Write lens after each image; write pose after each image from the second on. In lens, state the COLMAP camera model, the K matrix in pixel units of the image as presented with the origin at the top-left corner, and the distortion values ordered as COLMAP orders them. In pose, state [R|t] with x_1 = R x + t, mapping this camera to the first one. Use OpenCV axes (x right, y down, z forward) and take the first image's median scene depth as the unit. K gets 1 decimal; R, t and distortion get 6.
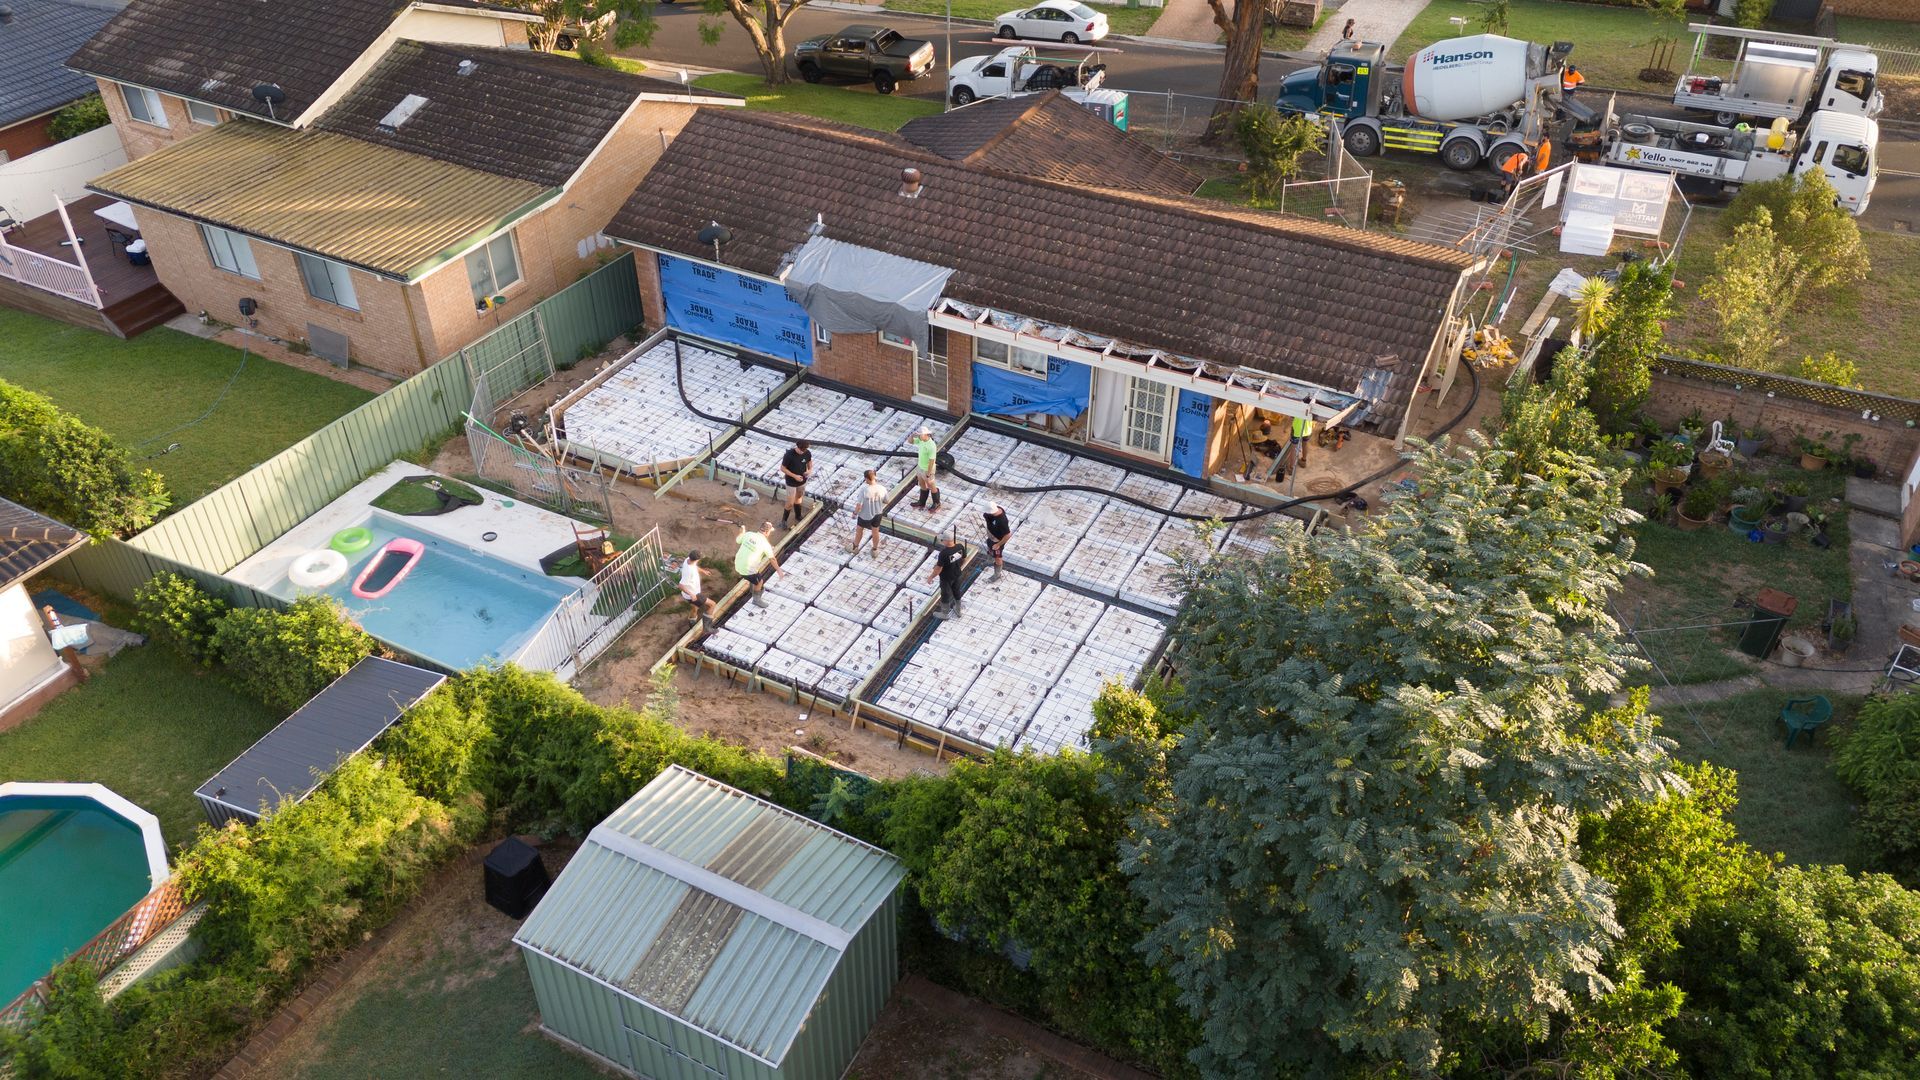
lens RADIAL K [[1412.9, 0, 954.1], [0, 1412.9, 540.5], [0, 0, 1]] dist [0.067033, -0.067300]
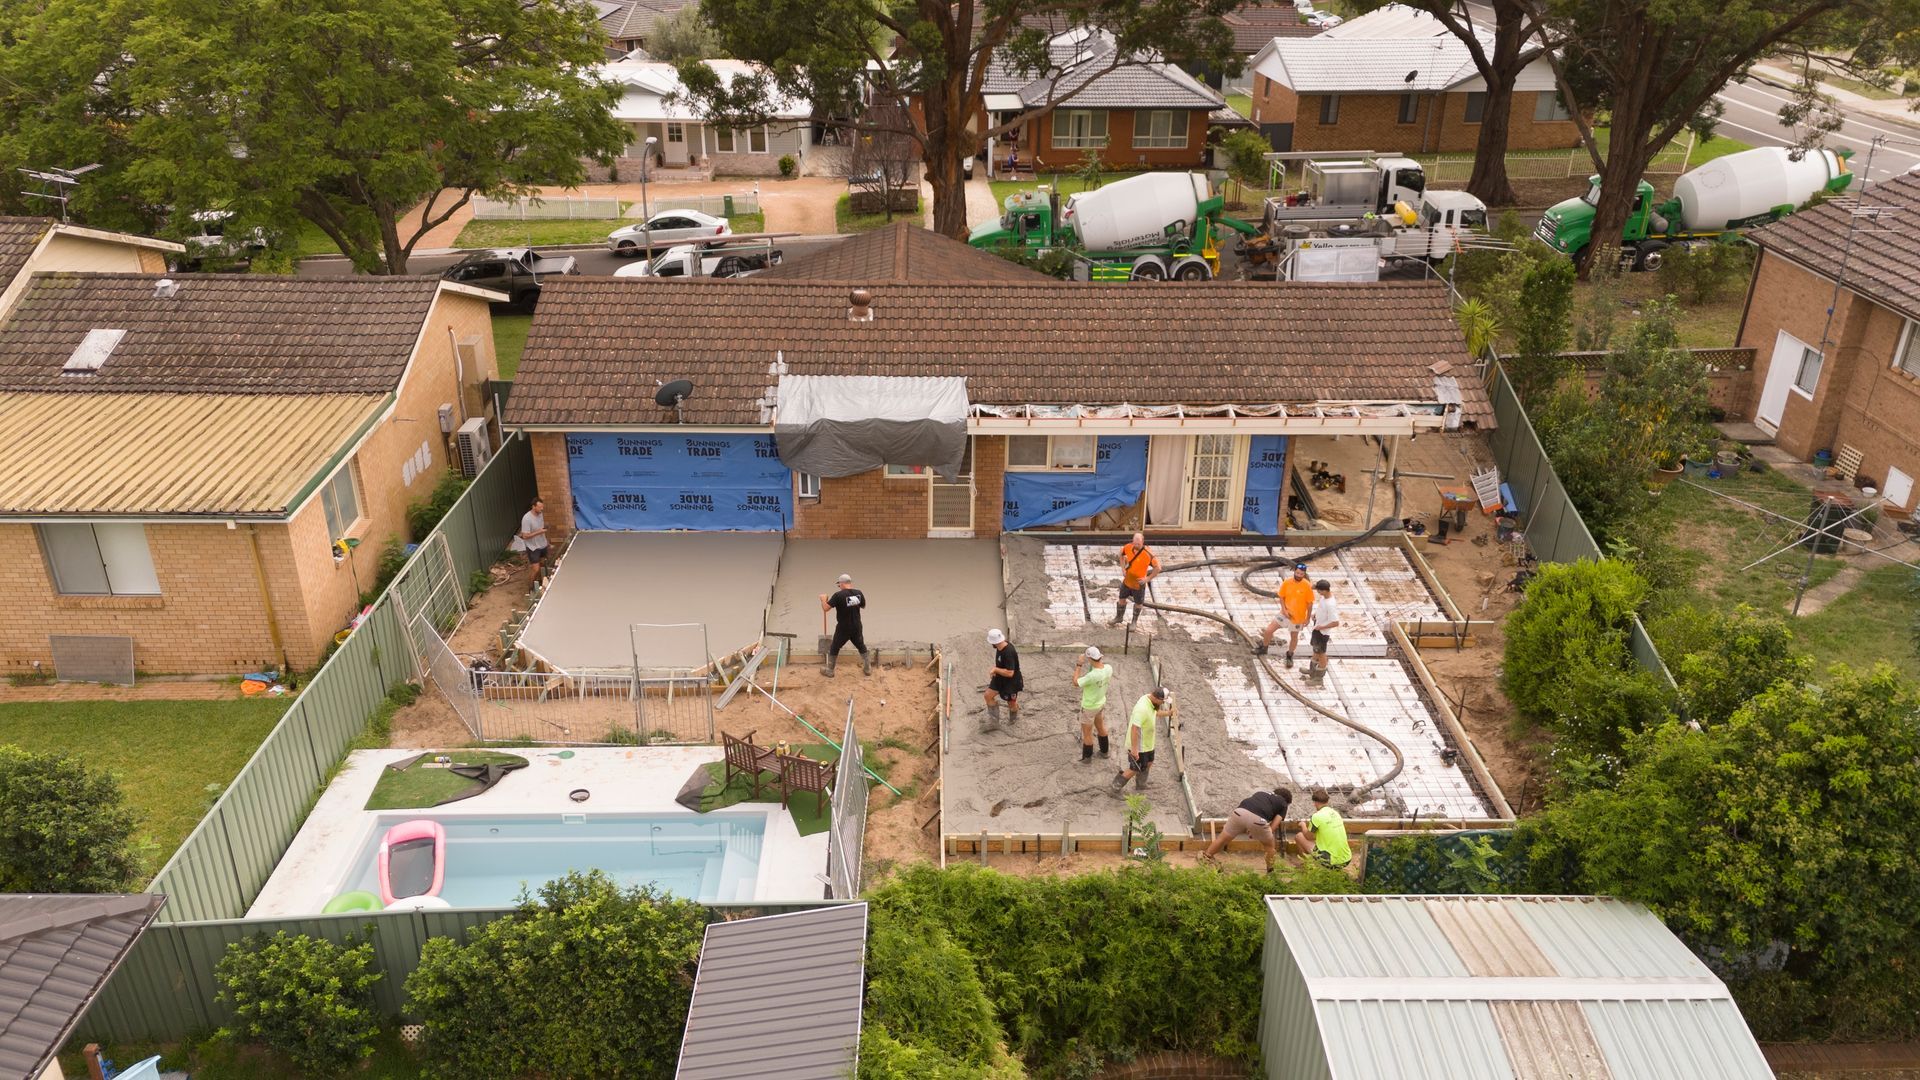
lens RADIAL K [[1412.9, 0, 956.6], [0, 1412.9, 537.3], [0, 0, 1]] dist [0.067033, -0.067300]
pose [[0.879131, -0.202998, 0.431185, -0.395248], [0.283838, 0.949806, -0.131549, 0.019929], [-0.382838, 0.238036, 0.892622, 0.222787]]
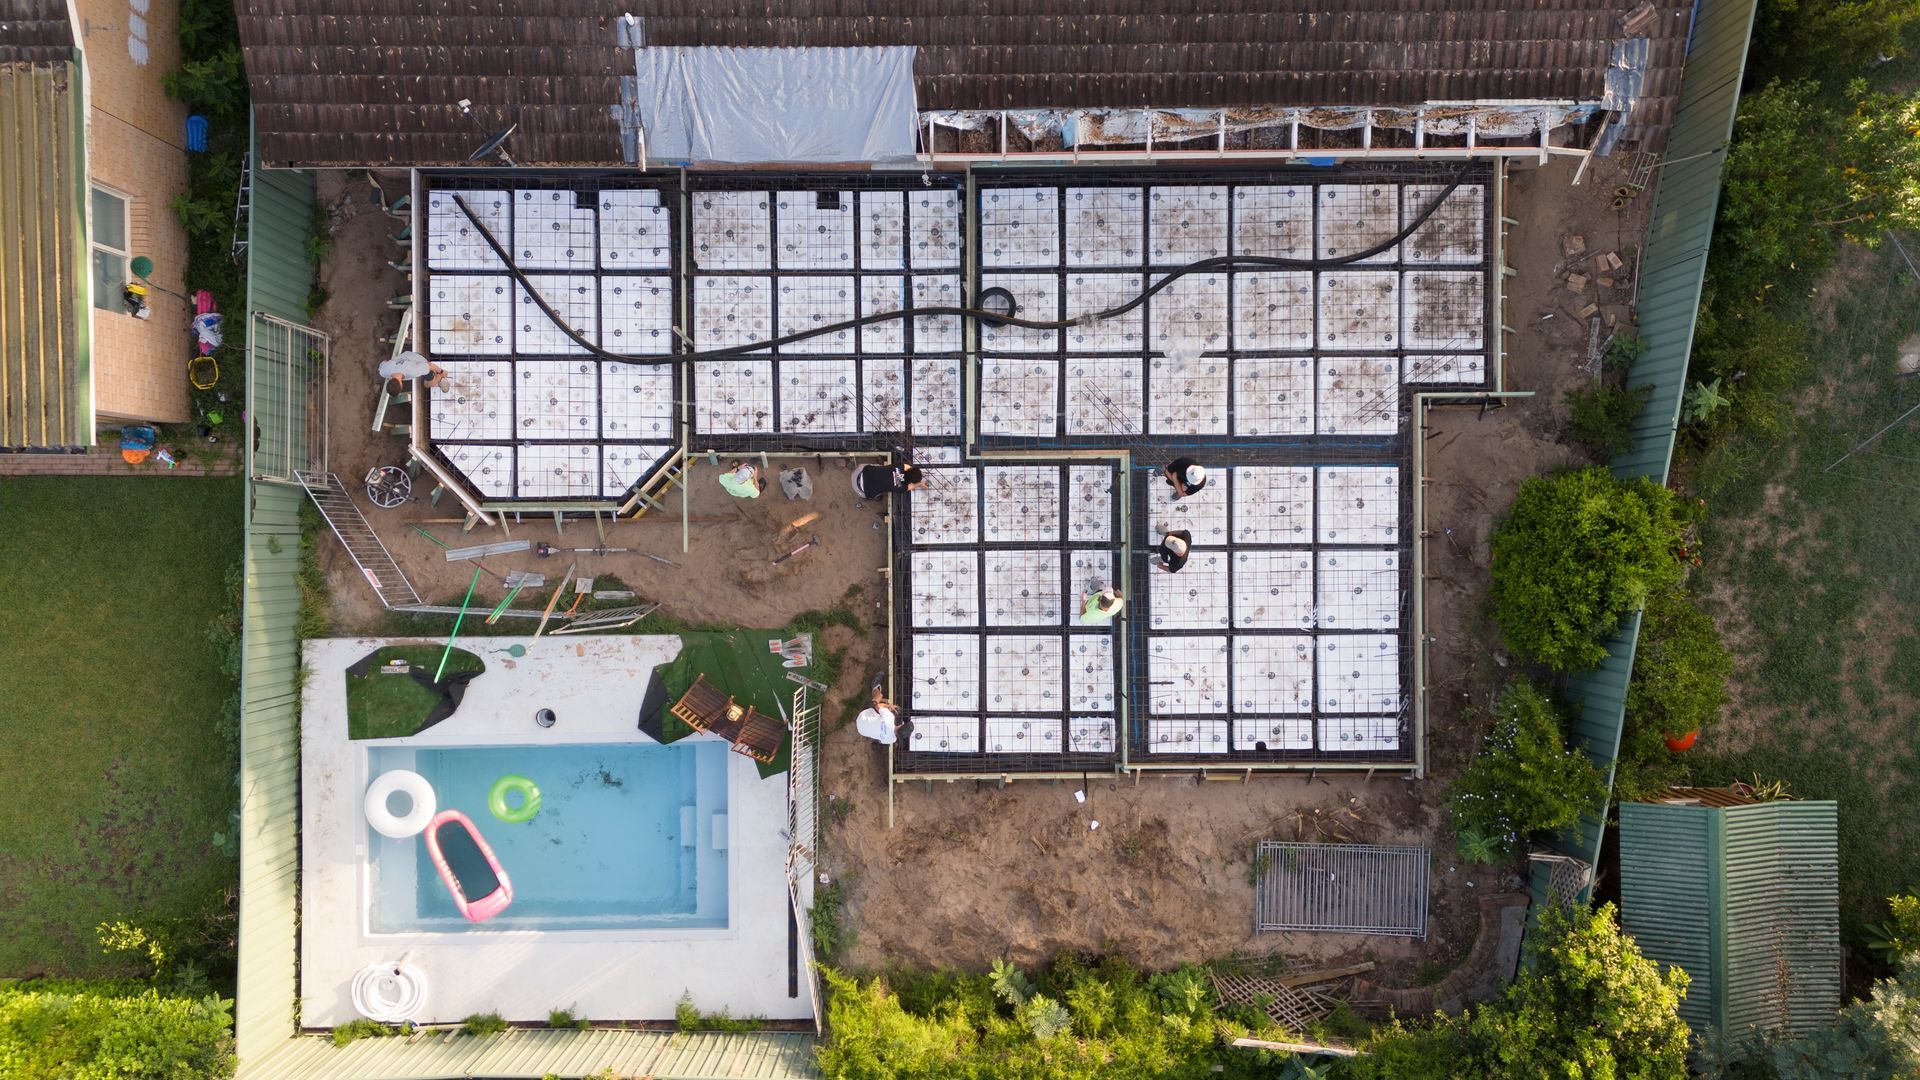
lens RADIAL K [[1412.9, 0, 957.8], [0, 1412.9, 536.1], [0, 0, 1]] dist [0.067033, -0.067300]
pose [[0.884230, -0.467051, -0.000599, -0.075896], [0.283270, 0.535273, 0.795764, -0.534023], [-0.371341, -0.703809, 0.605606, 0.468648]]
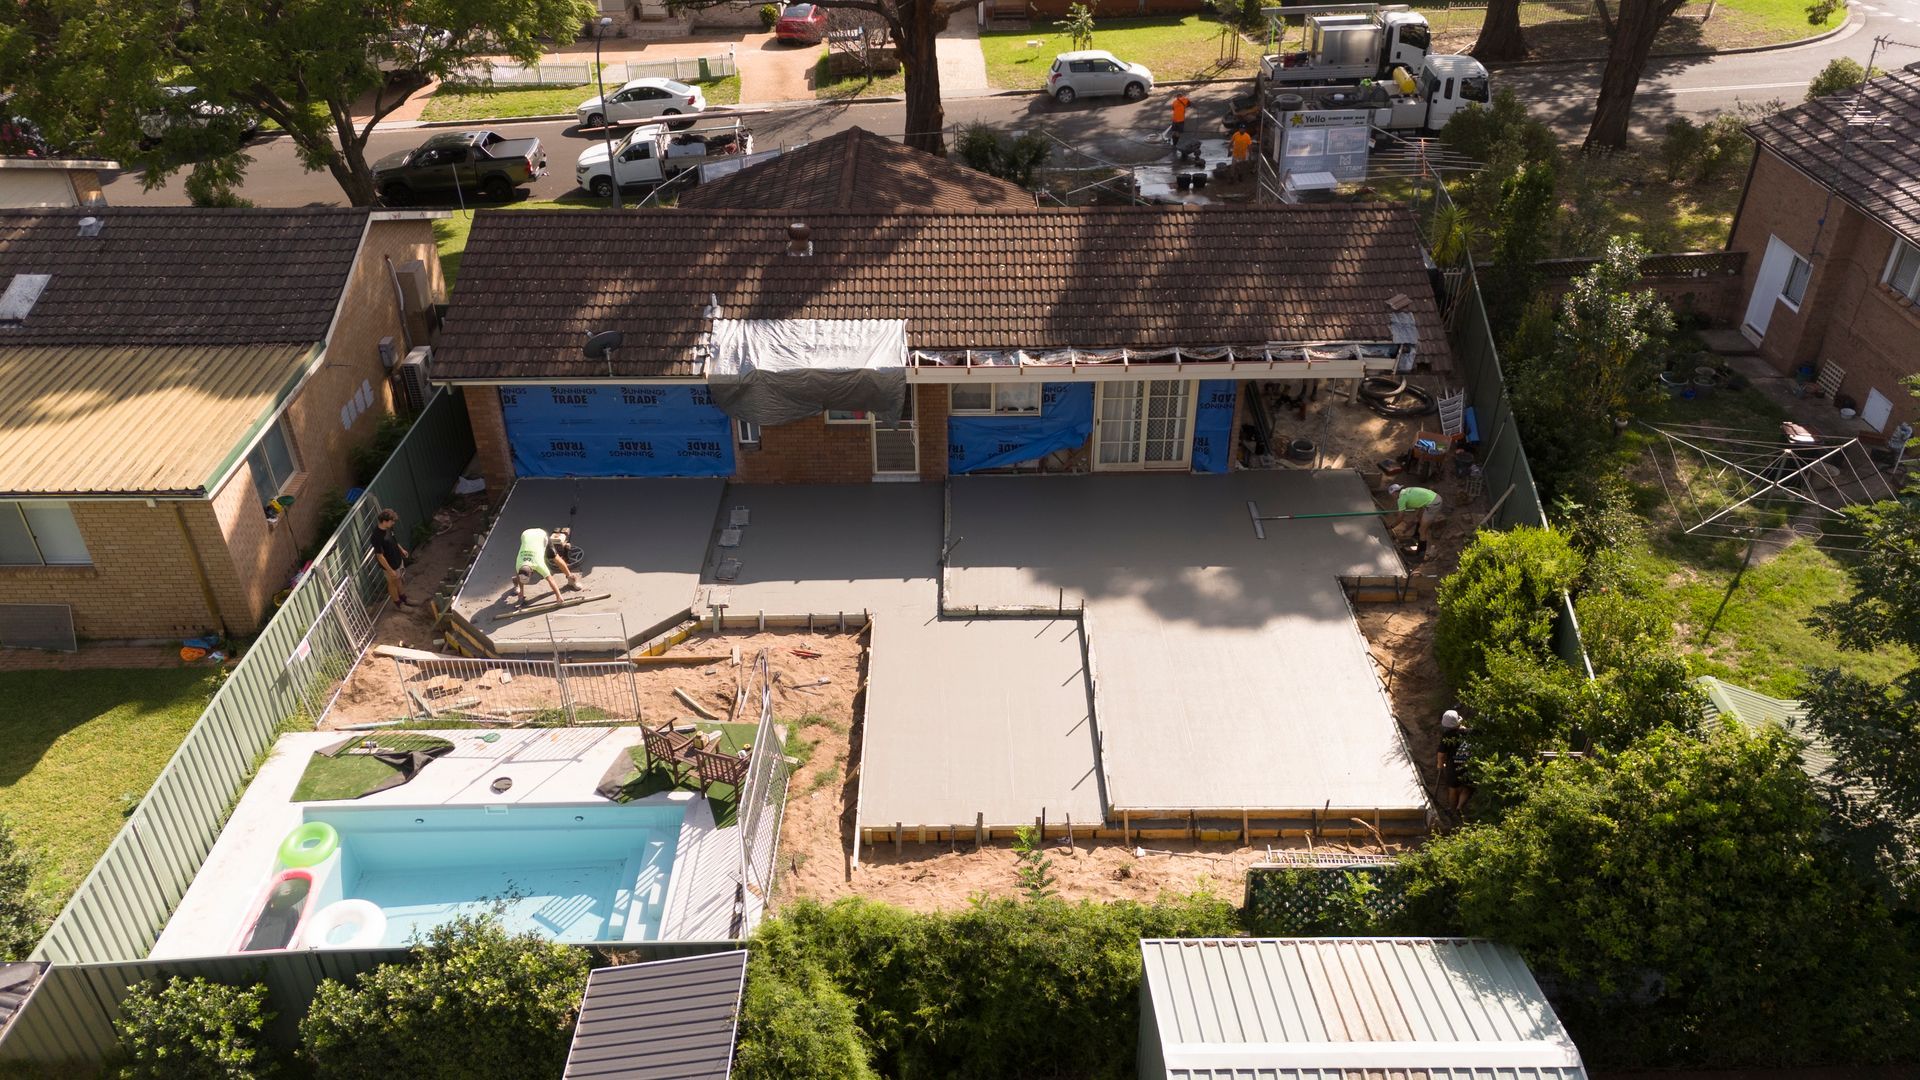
lens RADIAL K [[1412.9, 0, 956.6], [0, 1412.9, 536.9], [0, 0, 1]] dist [0.067033, -0.067300]
pose [[0.885172, -0.263708, 0.383313, -0.327221], [0.291452, 0.956468, -0.015018, -0.040235], [-0.362666, 0.125010, 0.923496, 0.198913]]
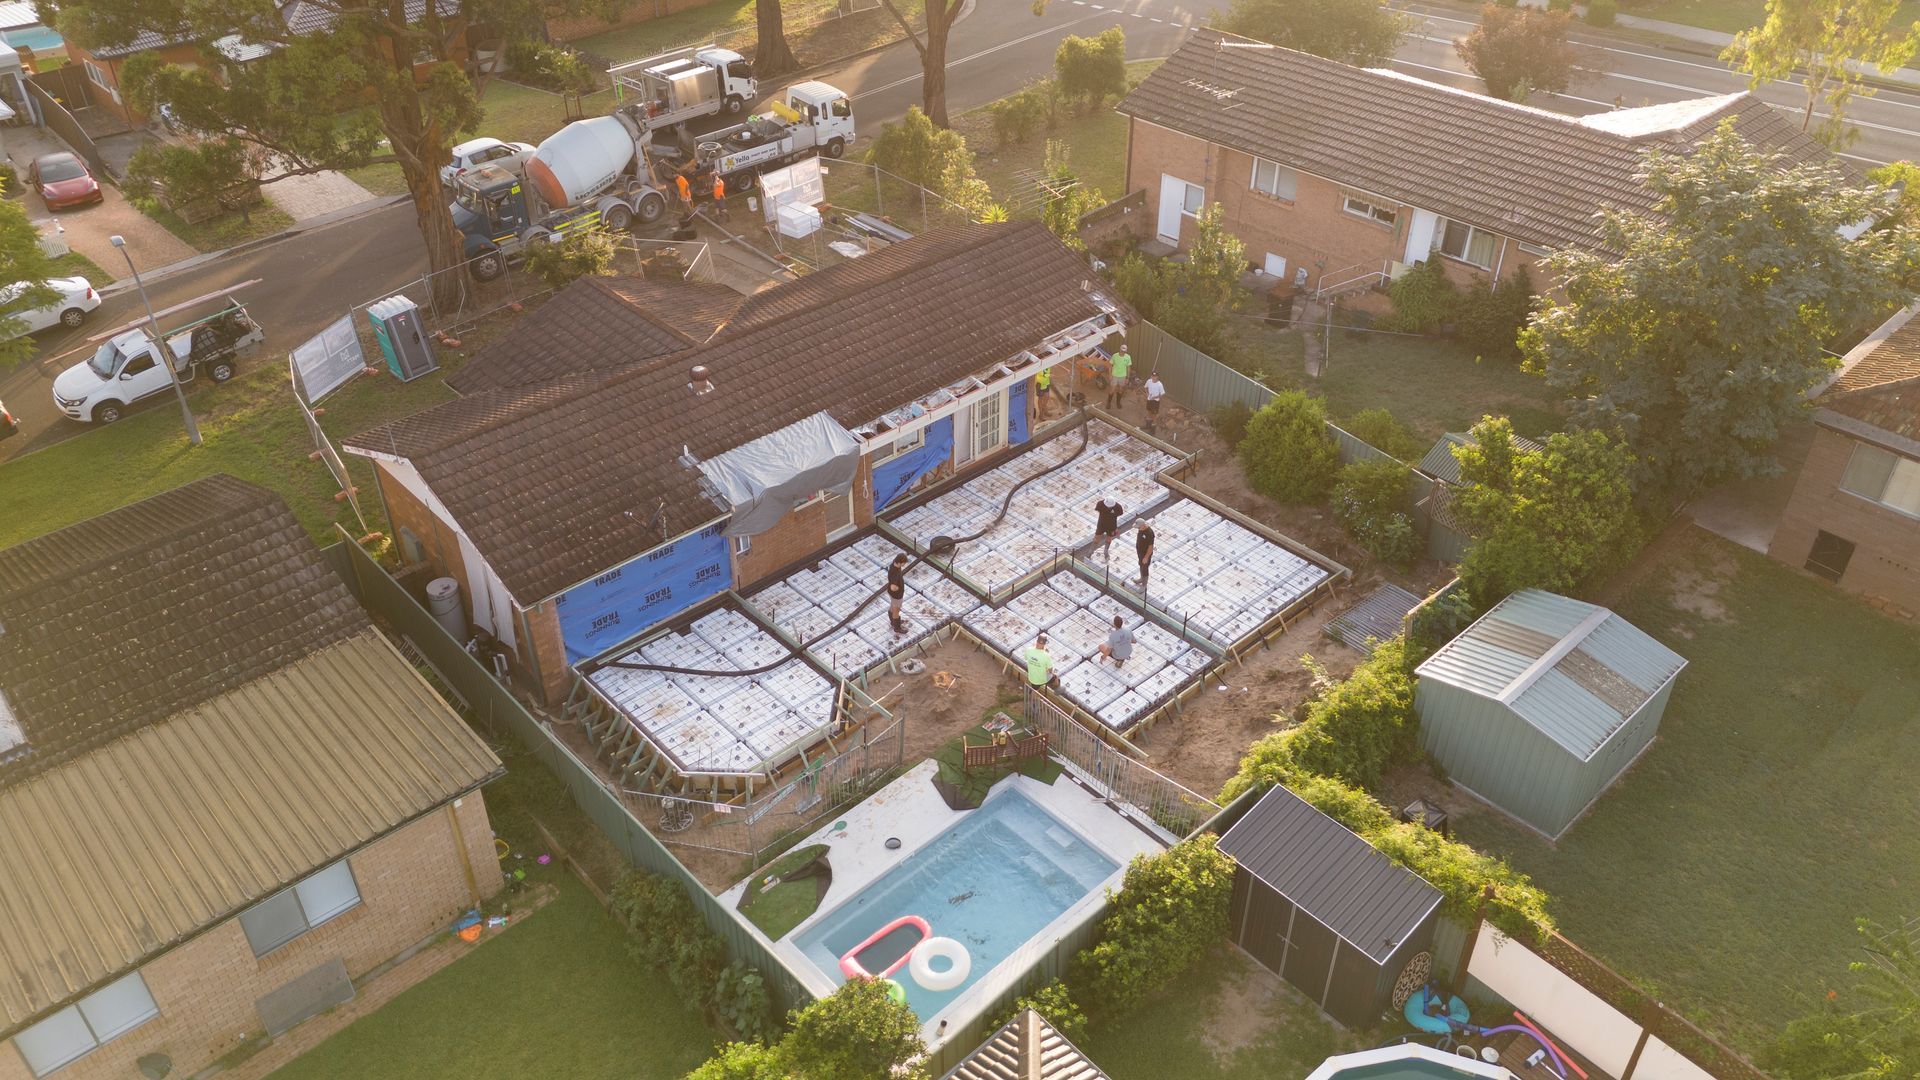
lens RADIAL K [[1412.9, 0, 960.3], [0, 1412.9, 534.9], [0, 0, 1]] dist [0.067033, -0.067300]
pose [[0.336883, -0.544659, 0.768021, -0.817318], [0.575011, 0.764931, 0.290246, -0.359430], [-0.745568, 0.343842, 0.570877, 0.326112]]
